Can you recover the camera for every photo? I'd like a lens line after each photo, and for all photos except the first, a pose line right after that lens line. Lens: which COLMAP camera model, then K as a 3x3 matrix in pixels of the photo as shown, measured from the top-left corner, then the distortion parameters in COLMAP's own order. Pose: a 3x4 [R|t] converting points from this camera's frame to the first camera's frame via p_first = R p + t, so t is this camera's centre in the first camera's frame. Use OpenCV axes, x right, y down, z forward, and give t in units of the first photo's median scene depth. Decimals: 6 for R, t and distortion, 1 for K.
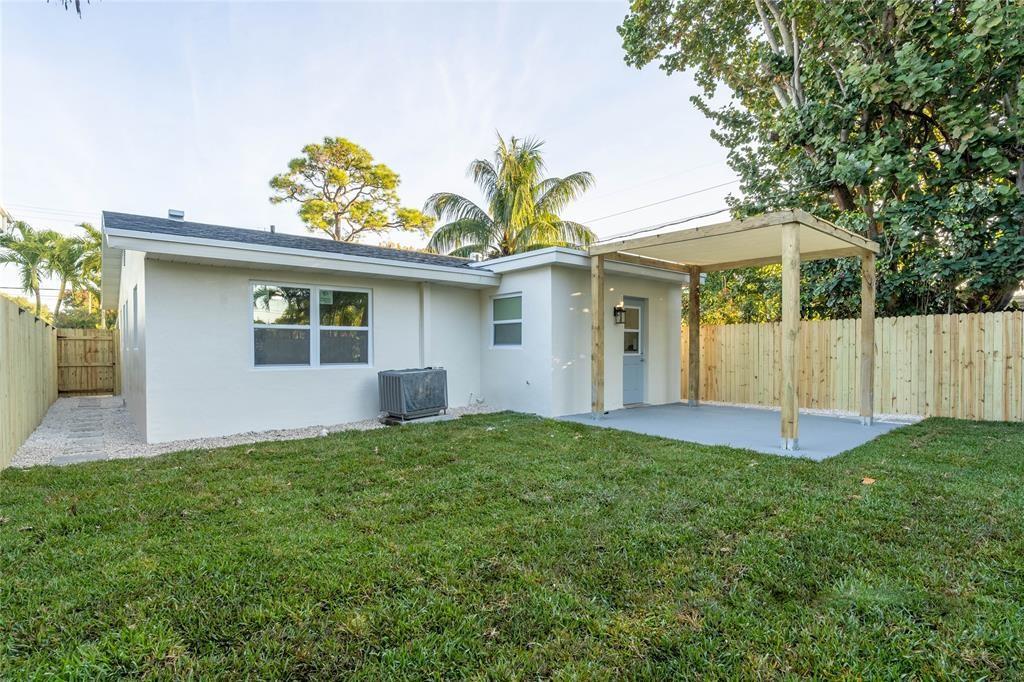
lens RADIAL K [[519.3, 0, 510.6], [0, 519.3, 347.7], [0, 0, 1]] dist [-0.019151, 0.003154]
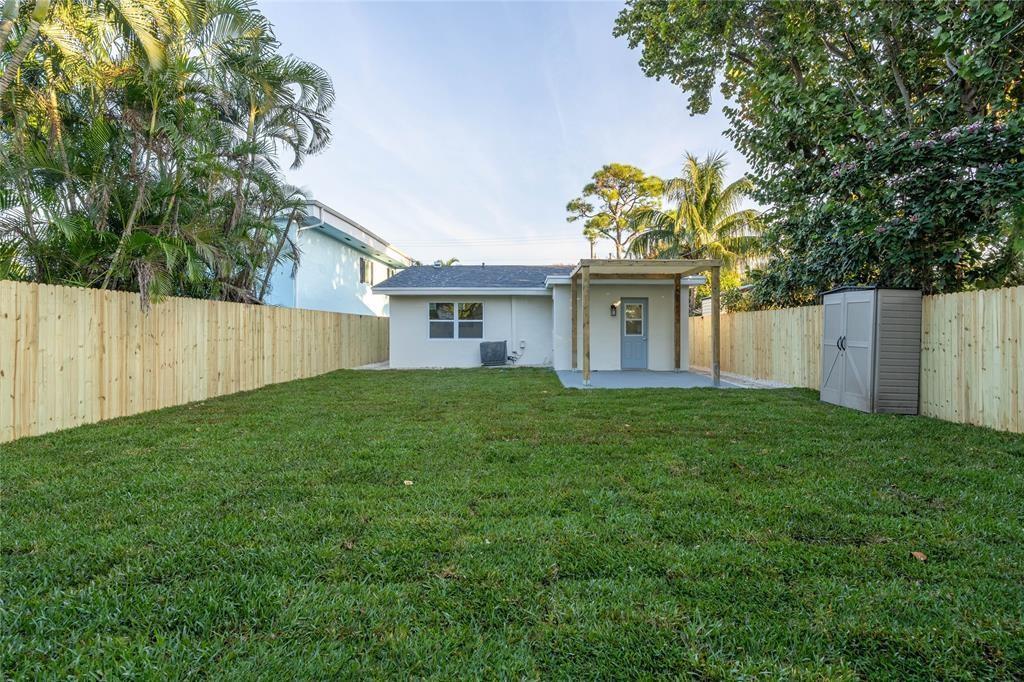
lens RADIAL K [[519.3, 0, 514.0], [0, 519.3, 334.9], [0, 0, 1]] dist [-0.019151, 0.003154]
pose [[0.762829, 0.010855, -0.646510, 1.013201], [-0.003607, 0.999915, 0.012534, -0.006769], [0.646591, -0.007229, 0.762803, -0.416398]]
